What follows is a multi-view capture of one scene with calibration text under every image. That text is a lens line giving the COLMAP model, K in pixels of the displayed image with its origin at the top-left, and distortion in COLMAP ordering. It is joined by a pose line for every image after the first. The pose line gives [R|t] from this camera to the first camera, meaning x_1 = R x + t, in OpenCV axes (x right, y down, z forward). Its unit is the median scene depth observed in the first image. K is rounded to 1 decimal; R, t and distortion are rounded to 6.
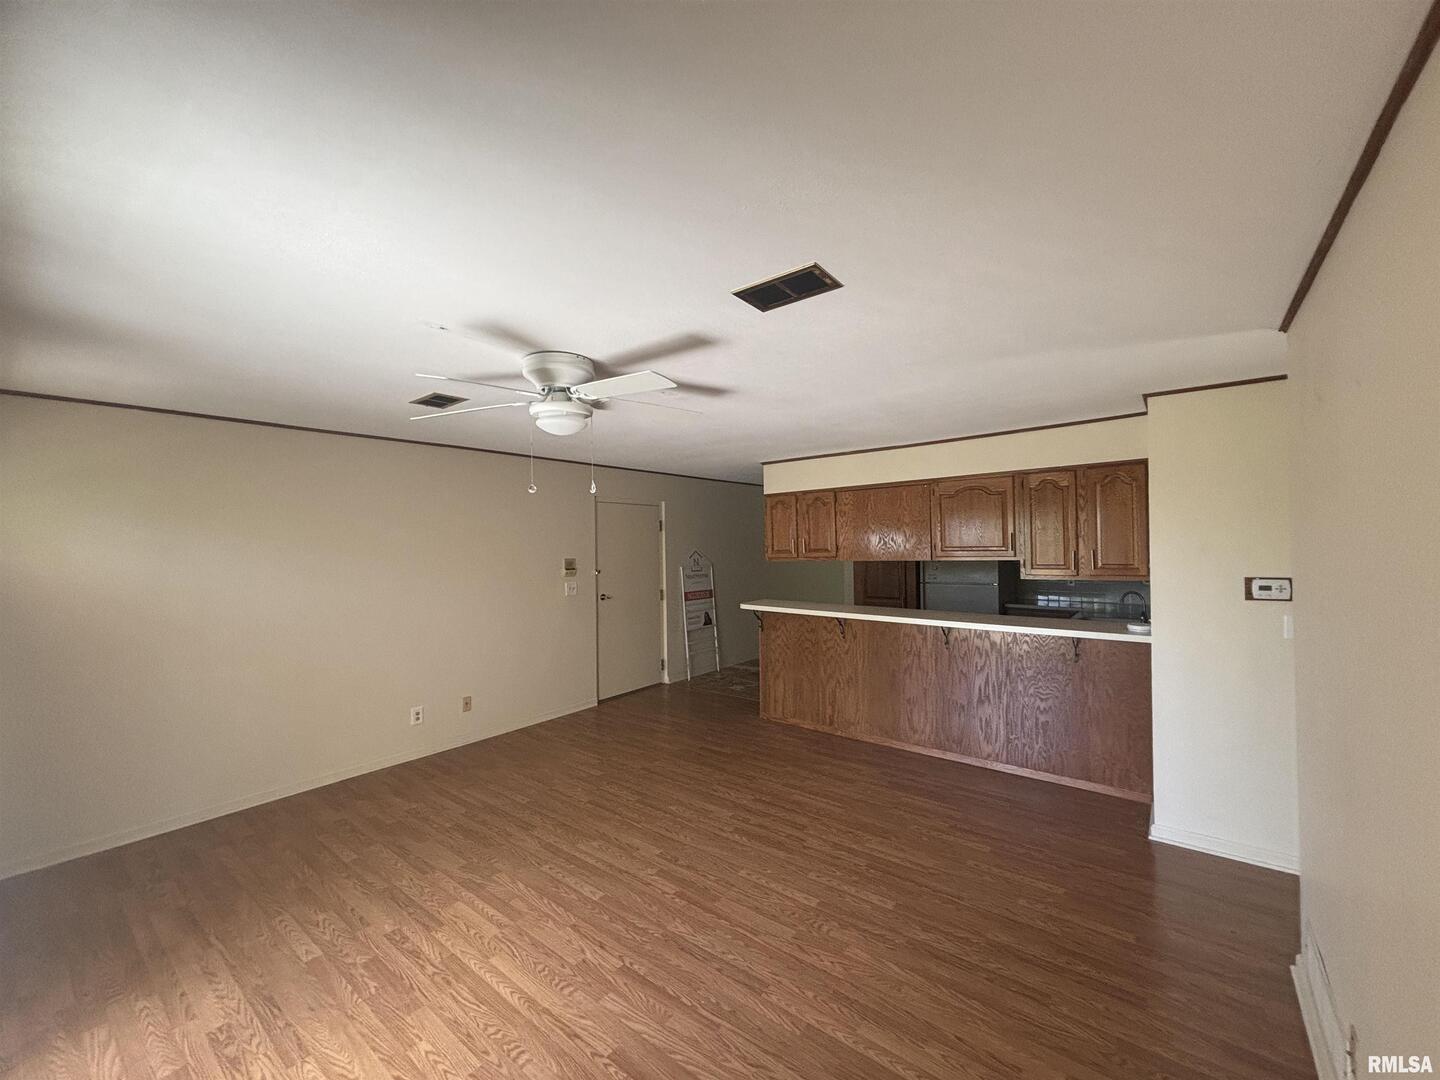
lens RADIAL K [[584.6, 0, 717.3], [0, 584.6, 539.2], [0, 0, 1]] dist [0.003442, -0.000375]
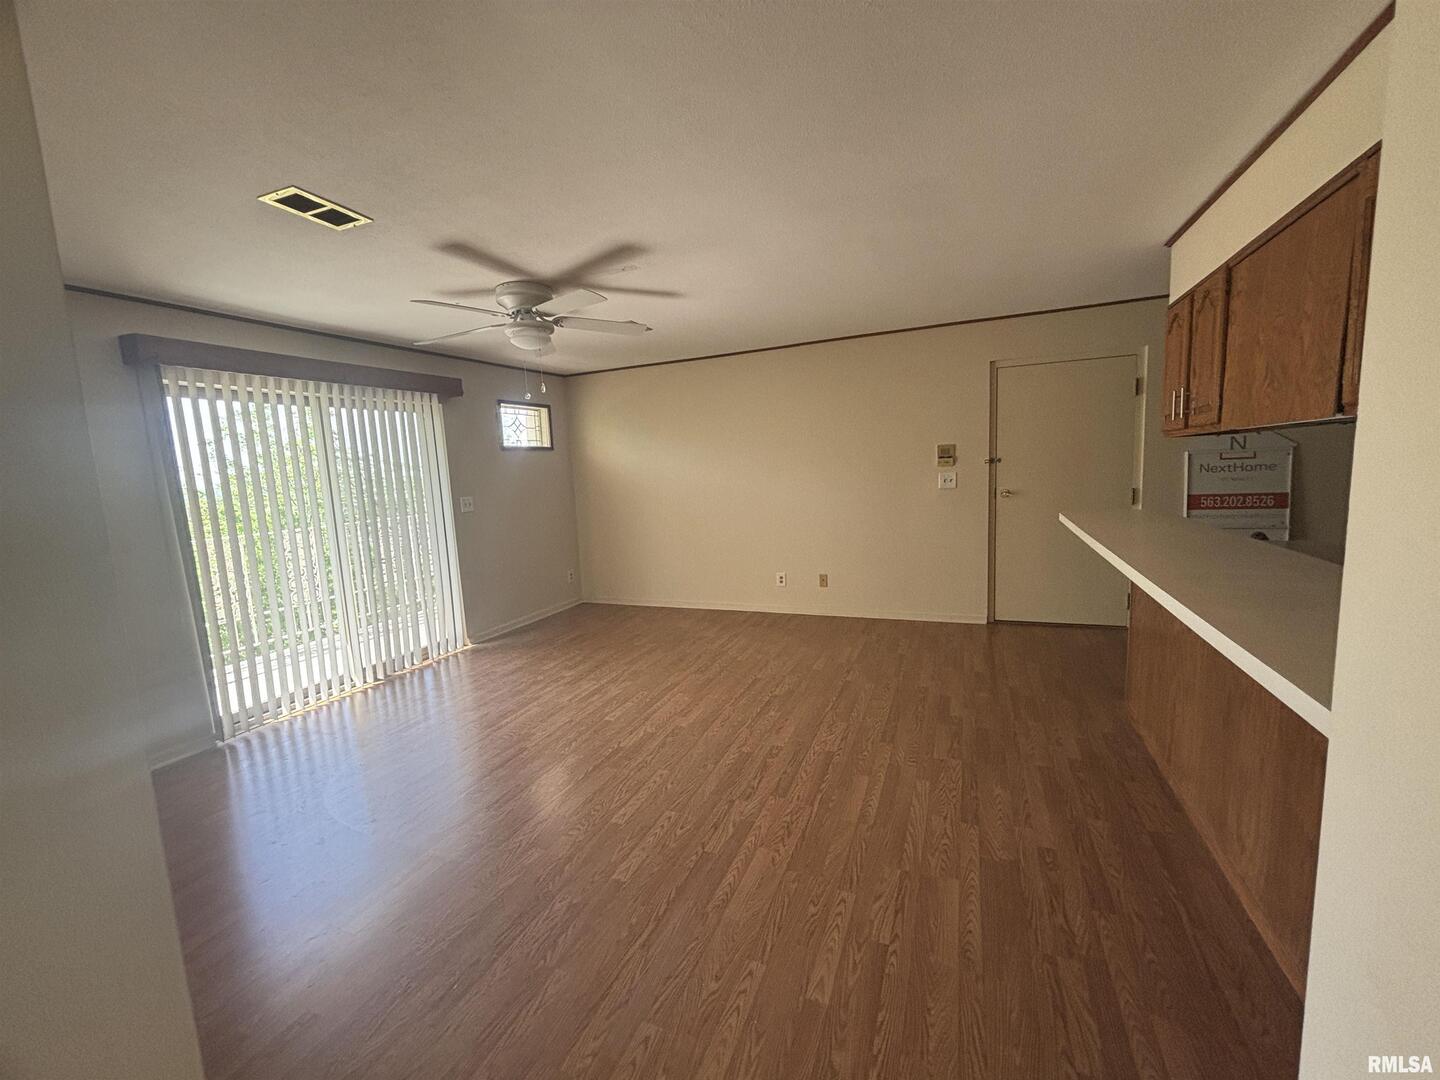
lens RADIAL K [[584.6, 0, 717.8], [0, 584.6, 539.4], [0, 0, 1]] dist [0.003442, -0.000375]
pose [[0.264374, 0.123826, -0.956438, 0.757870], [0.052282, 0.988425, 0.142418, 0.048273], [0.963002, -0.087656, 0.254840, 0.706475]]
